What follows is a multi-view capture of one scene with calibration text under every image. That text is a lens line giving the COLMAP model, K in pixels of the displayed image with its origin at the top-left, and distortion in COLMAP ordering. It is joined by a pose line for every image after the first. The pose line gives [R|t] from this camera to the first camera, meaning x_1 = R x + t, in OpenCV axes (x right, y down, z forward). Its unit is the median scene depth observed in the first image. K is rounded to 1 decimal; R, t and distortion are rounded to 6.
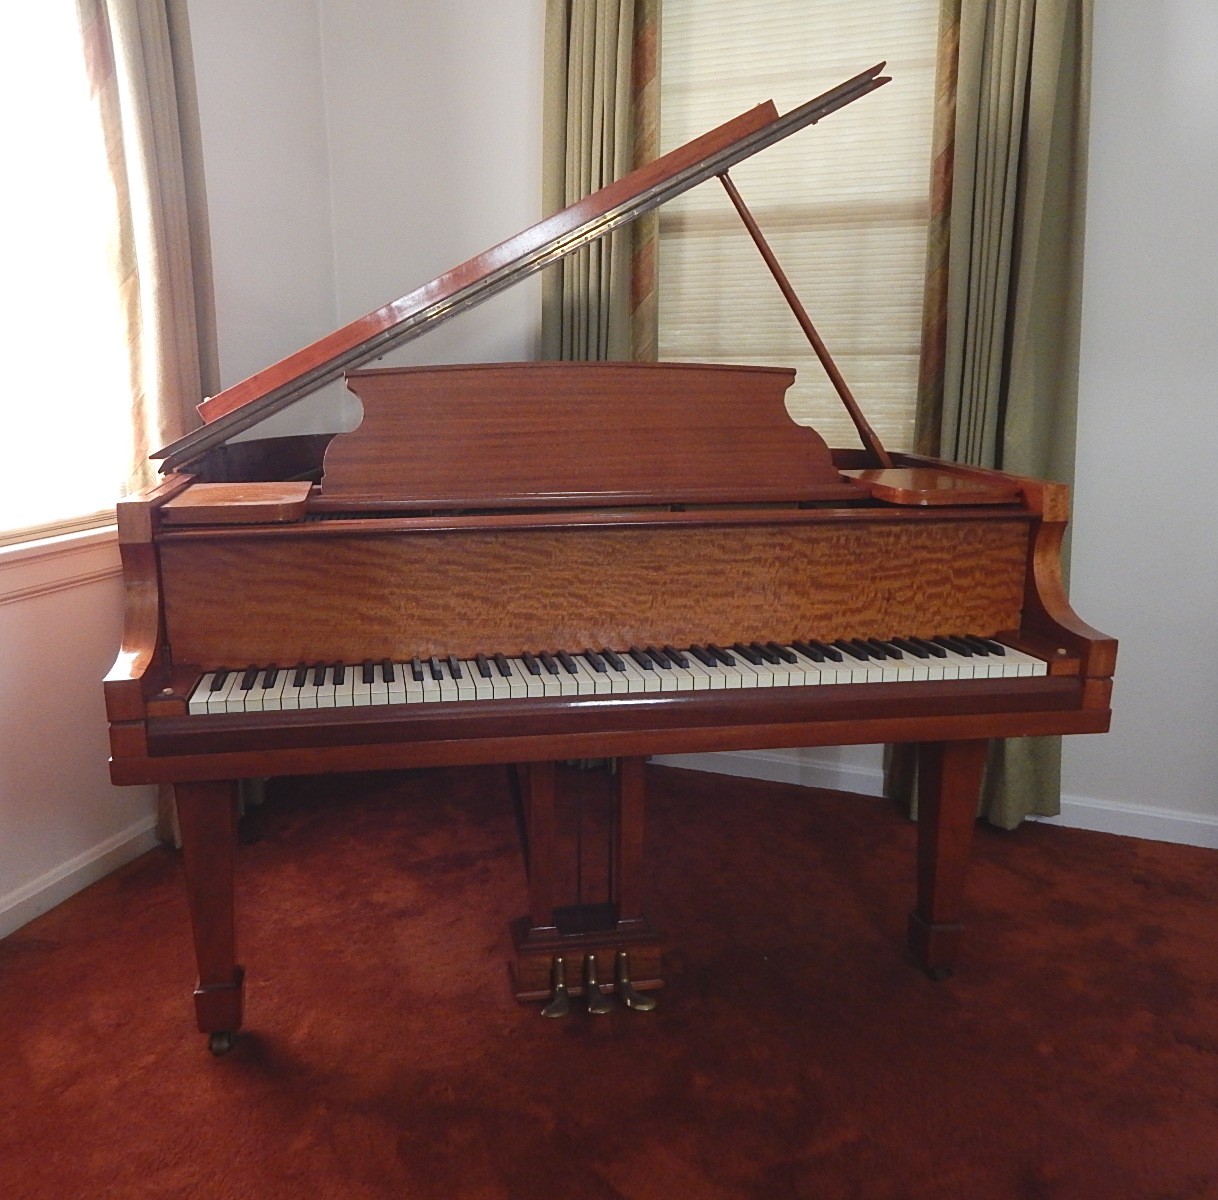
lens RADIAL K [[1055.6, 0, 553.6], [0, 1055.6, 605.9], [0, 0, 1]] dist [-0.004897, -0.002634]
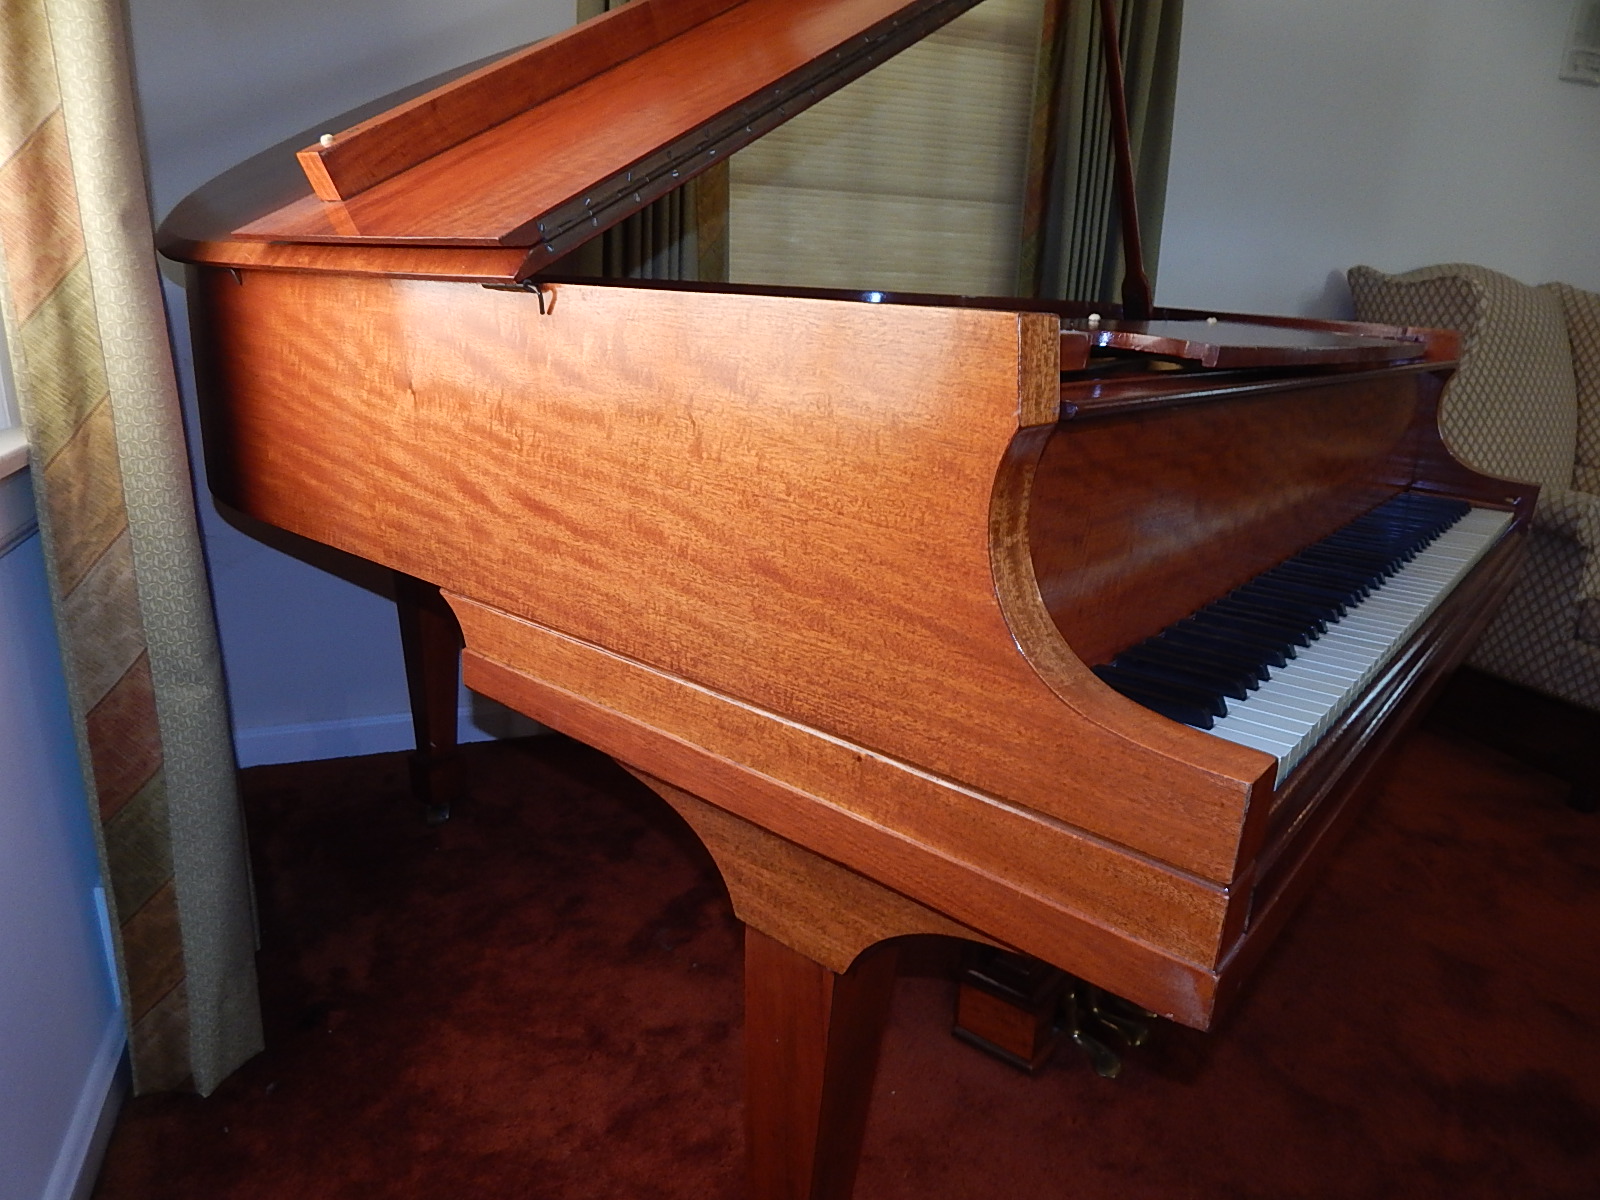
lens RADIAL K [[1044.4, 0, 792.0], [0, 1044.4, 605.7], [0, 0, 1]] dist [-0.008326, 0.005674]
pose [[0.745049, -0.158008, 0.648025, -0.557801], [0.101162, 0.987066, 0.124368, -0.038937], [-0.659294, -0.027104, 0.751396, 0.590011]]
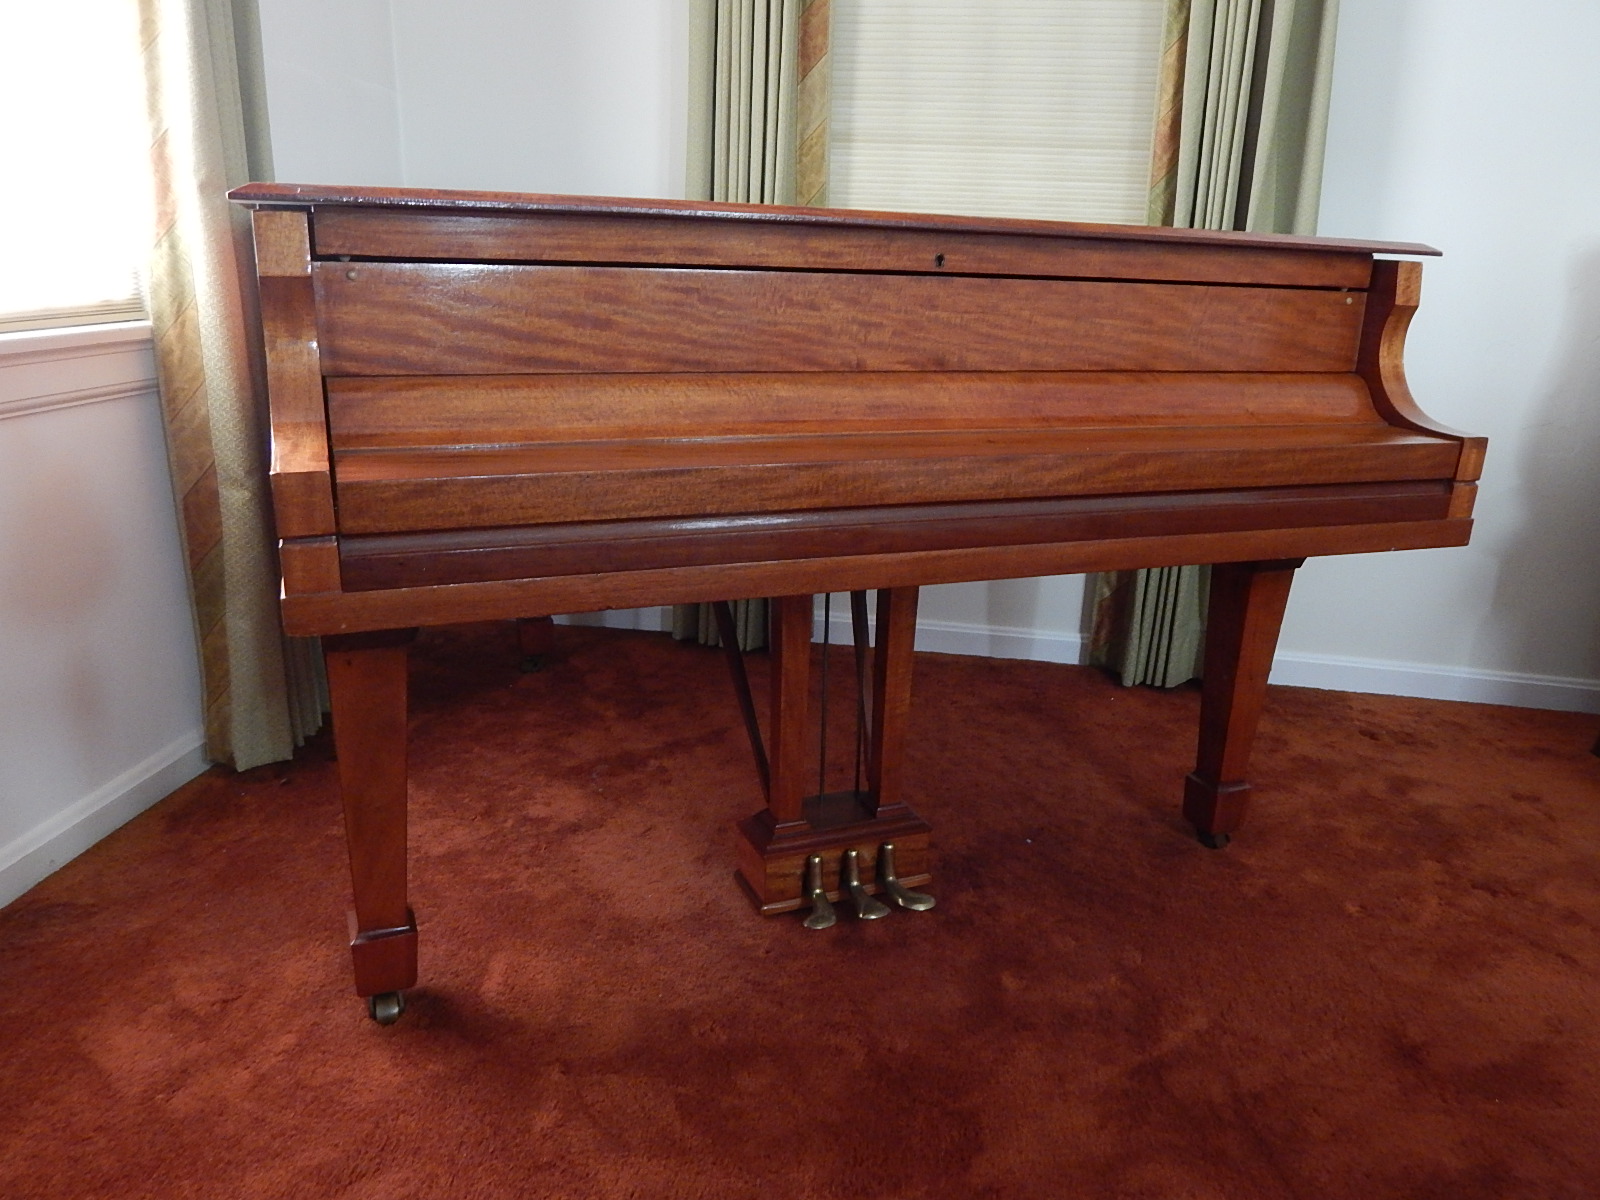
lens RADIAL K [[1156.9, 0, 814.4], [0, 1156.9, 608.5], [0, 0, 1]] dist [0.001993, -0.015959]
pose [[0.970635, -0.034933, 0.238008, -0.198288], [0.015433, 0.996404, 0.083308, 0.070194], [-0.240062, -0.077189, 0.967684, 0.159415]]
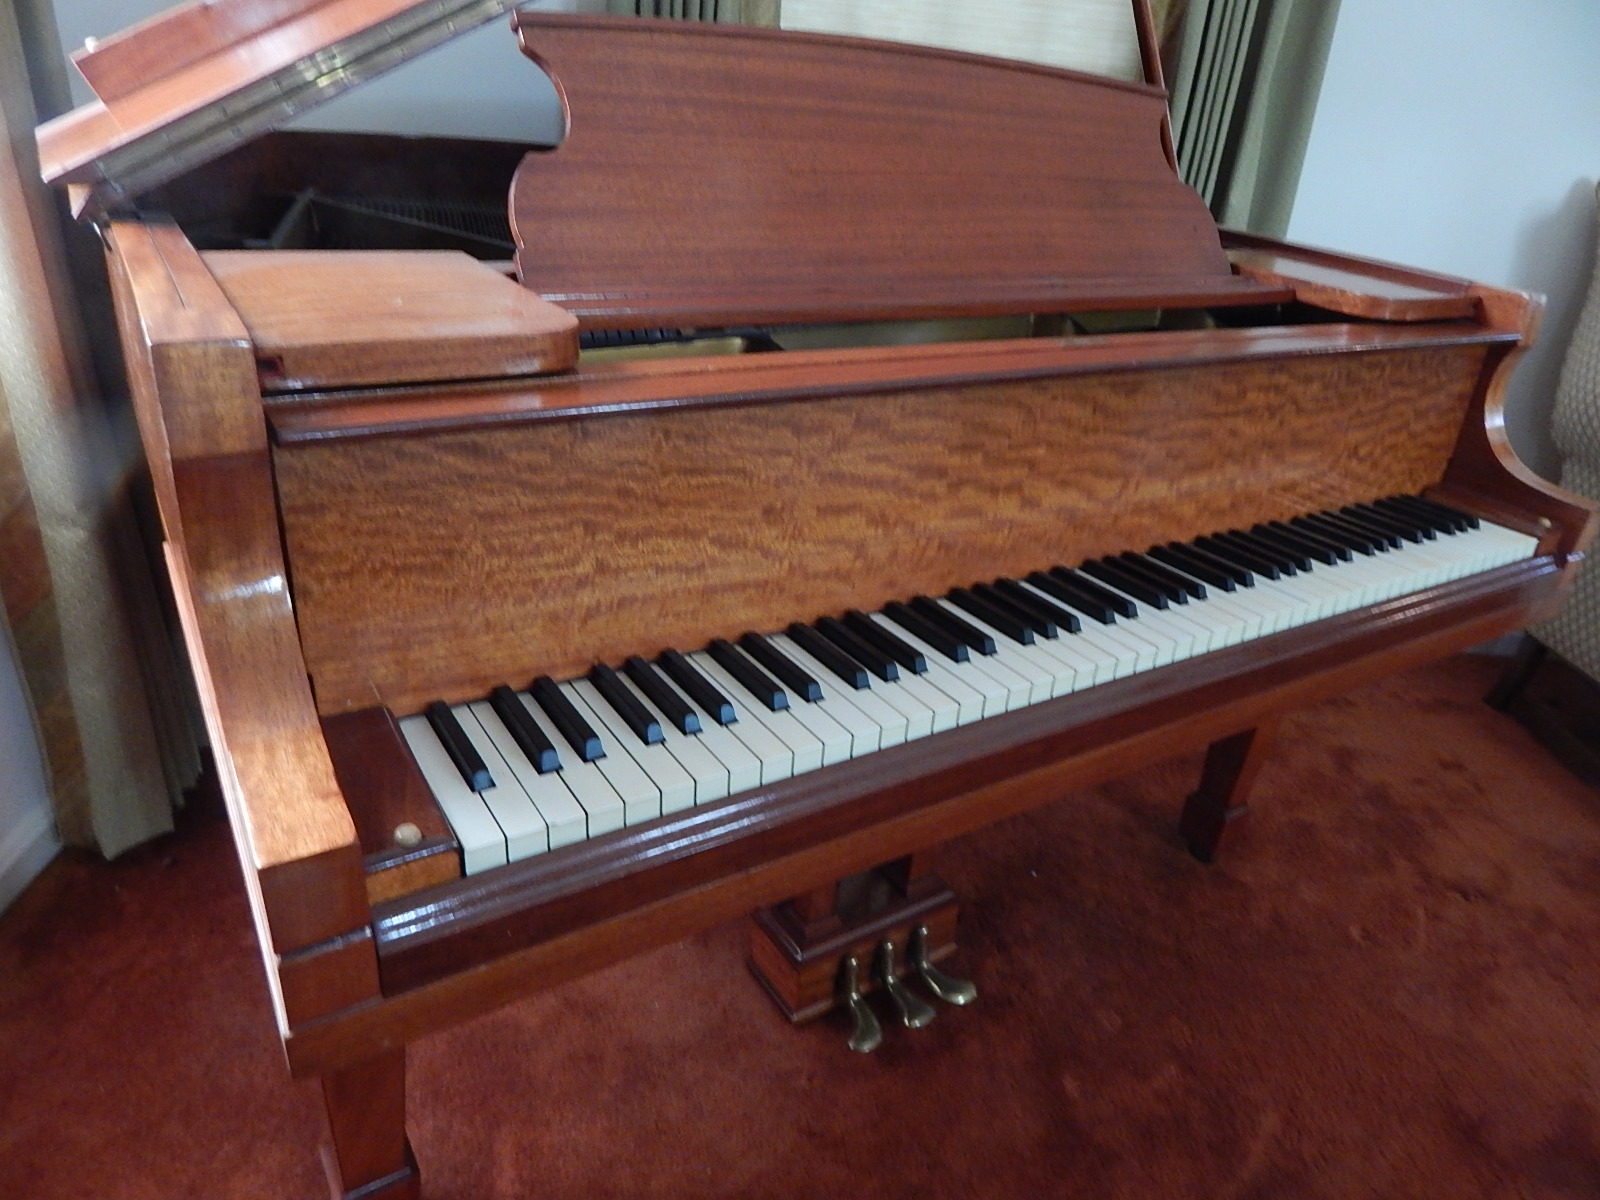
lens RADIAL K [[1044.4, 0, 808.2], [0, 1044.4, 603.5], [0, 0, 1]] dist [-0.008326, 0.005674]
pose [[0.910557, -0.106835, 0.399340, -0.277015], [0.001832, 0.967061, 0.254539, -0.079699], [-0.413380, -0.231040, 0.880760, 0.442790]]
